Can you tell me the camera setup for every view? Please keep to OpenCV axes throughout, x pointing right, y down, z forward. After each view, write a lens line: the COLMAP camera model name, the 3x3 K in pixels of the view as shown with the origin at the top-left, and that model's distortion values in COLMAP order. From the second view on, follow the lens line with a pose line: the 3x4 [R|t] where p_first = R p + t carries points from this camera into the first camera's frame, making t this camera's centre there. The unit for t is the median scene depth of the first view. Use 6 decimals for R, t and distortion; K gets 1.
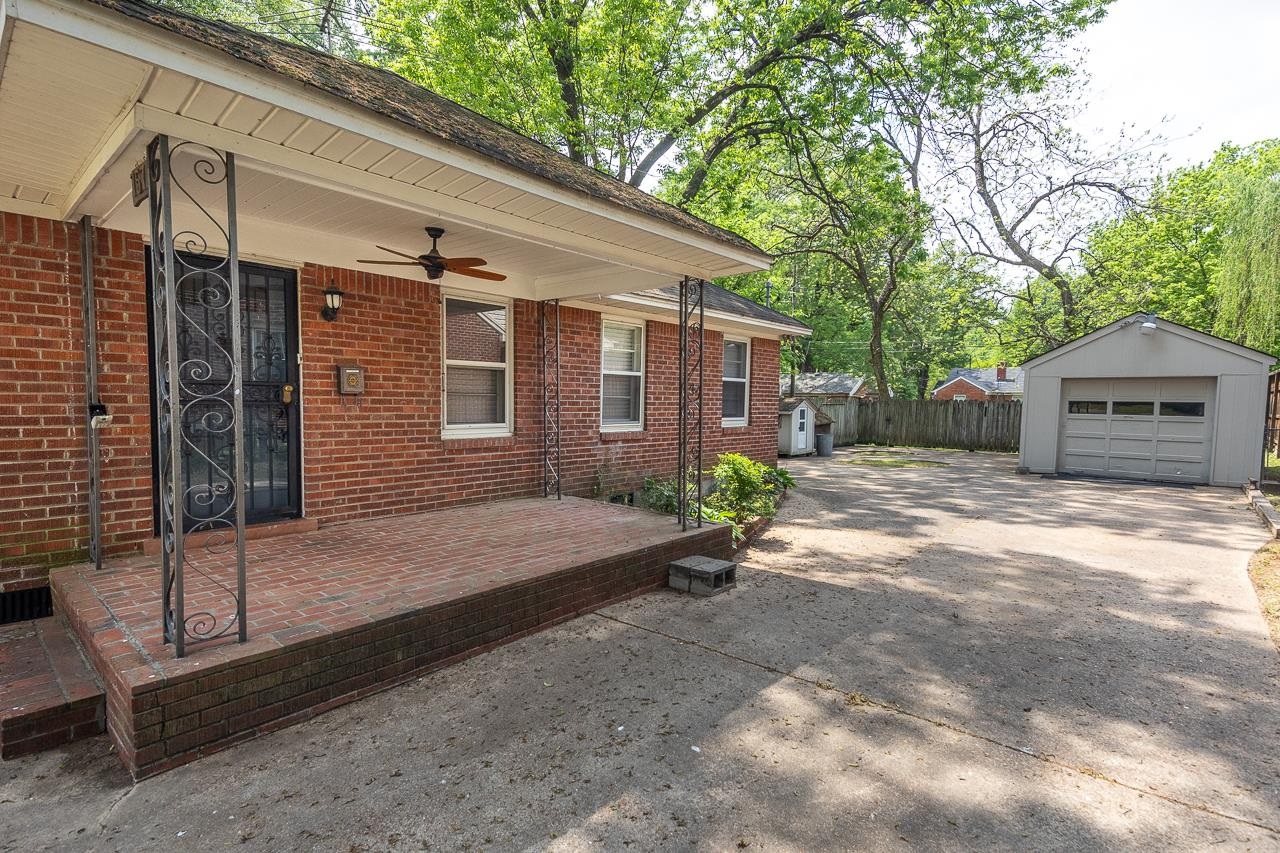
lens RADIAL K [[638.1, 0, 640.0], [0, 638.1, 426.5], [0, 0, 1]] dist [0.024558, -0.000751]
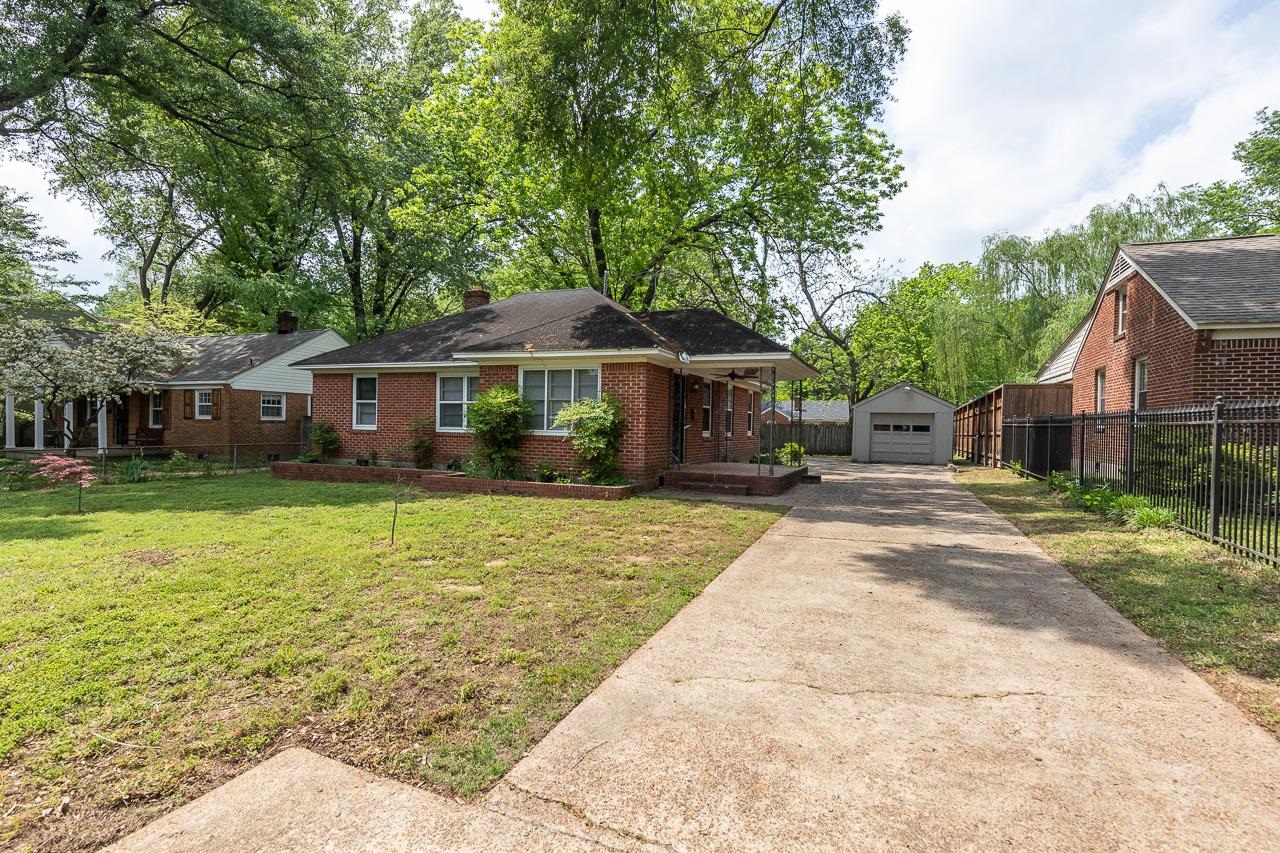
lens RADIAL K [[638.1, 0, 640.0], [0, 638.1, 426.5], [0, 0, 1]] dist [0.024558, -0.000751]
pose [[0.951064, 0.004435, 0.308963, -0.359939], [0.007444, 0.999278, -0.037257, 0.019596], [-0.308905, 0.037734, 0.950344, -0.370683]]
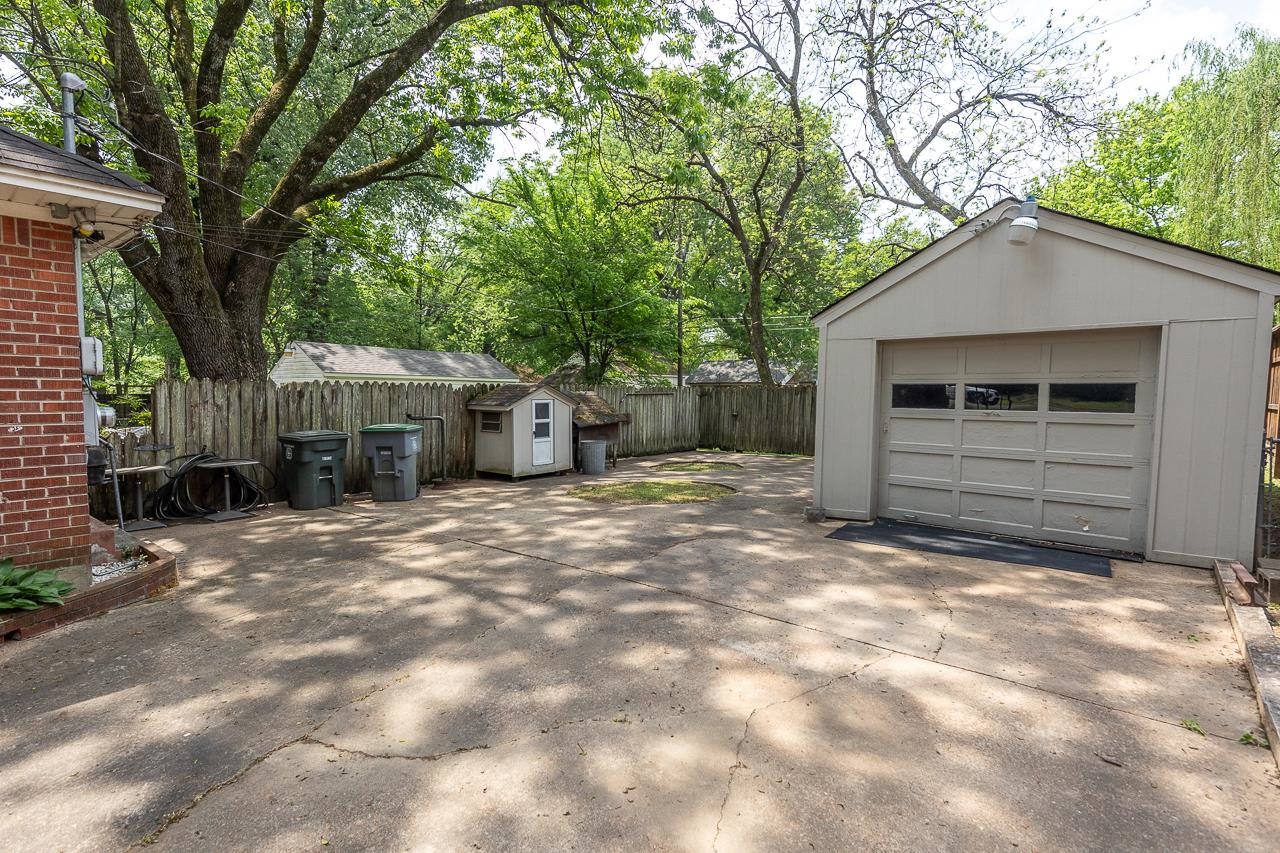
lens RADIAL K [[638.1, 0, 640.0], [0, 638.1, 426.5], [0, 0, 1]] dist [0.024558, -0.000751]
pose [[0.999367, -0.012206, 0.033403, 0.258535], [0.011806, 0.999856, 0.012157, -0.007825], [-0.033547, -0.011755, 0.999368, 0.283967]]
